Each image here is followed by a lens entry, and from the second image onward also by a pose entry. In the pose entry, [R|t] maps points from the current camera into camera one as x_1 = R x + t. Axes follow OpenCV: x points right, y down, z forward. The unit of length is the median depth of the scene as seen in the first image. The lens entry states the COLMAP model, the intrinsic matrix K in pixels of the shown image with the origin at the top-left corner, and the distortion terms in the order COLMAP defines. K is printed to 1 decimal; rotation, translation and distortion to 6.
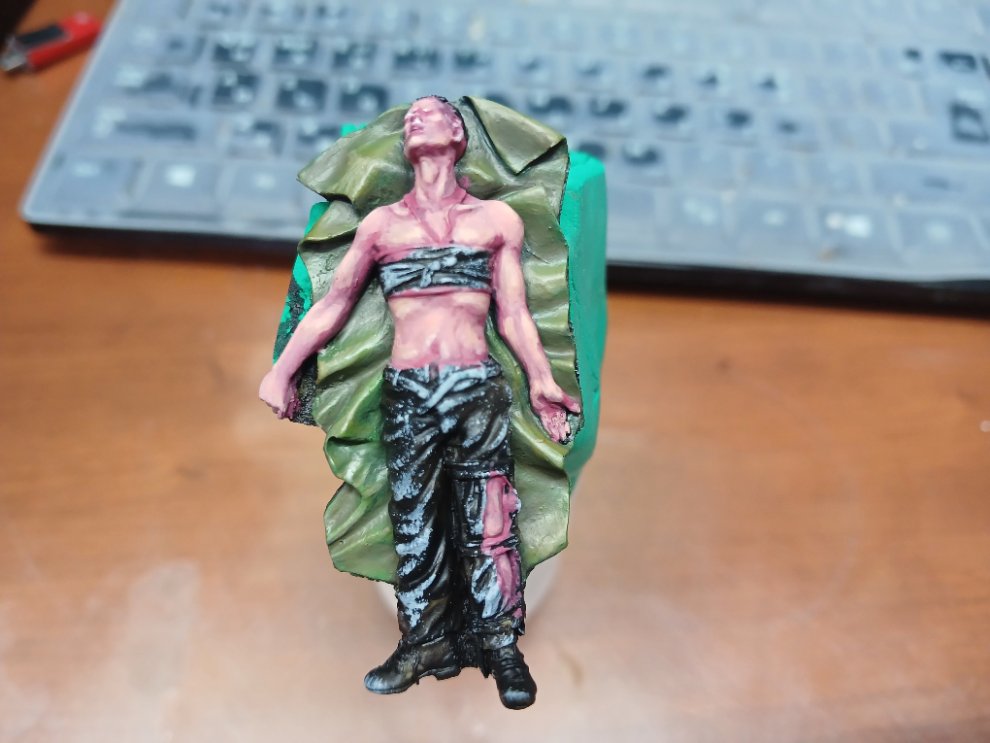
lens RADIAL K [[769.5, 0, 495.0], [0, 769.5, 371.5], [0, 0, 1]] dist [0.061616, -0.533153]
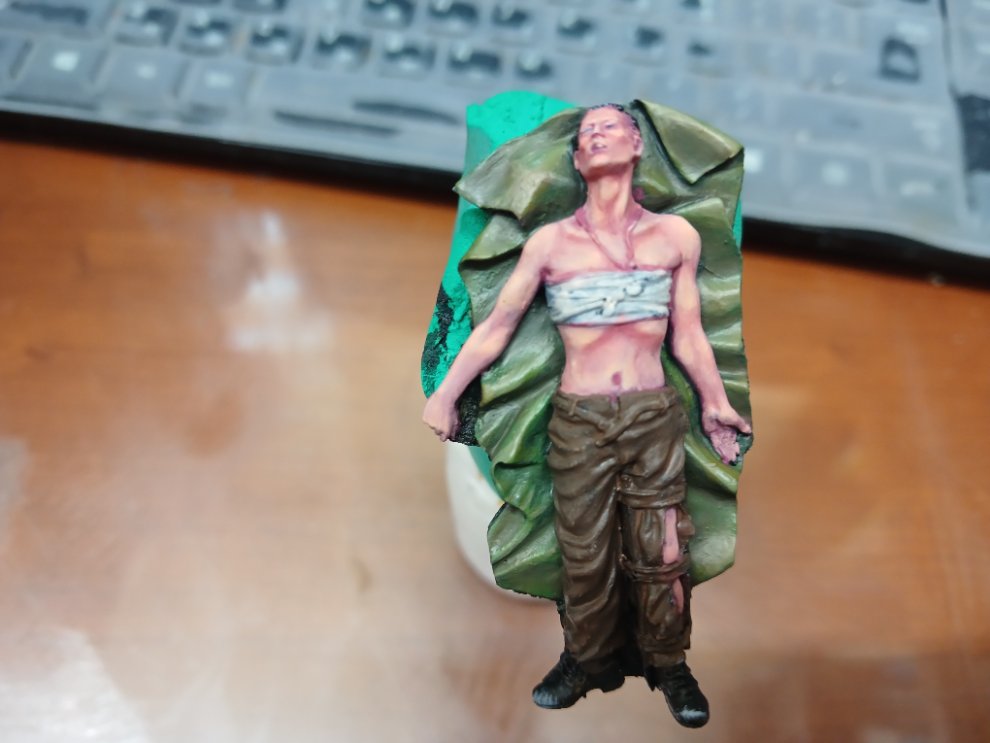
lens RADIAL K [[769.5, 0, 495.0], [0, 769.5, 371.5], [0, 0, 1]] dist [0.061616, -0.533153]
pose [[0.999695, -0.009336, -0.022843, -0.192459], [0.012087, 0.992281, 0.123422, -0.149562], [0.021515, -0.123660, 0.992091, 0.039839]]
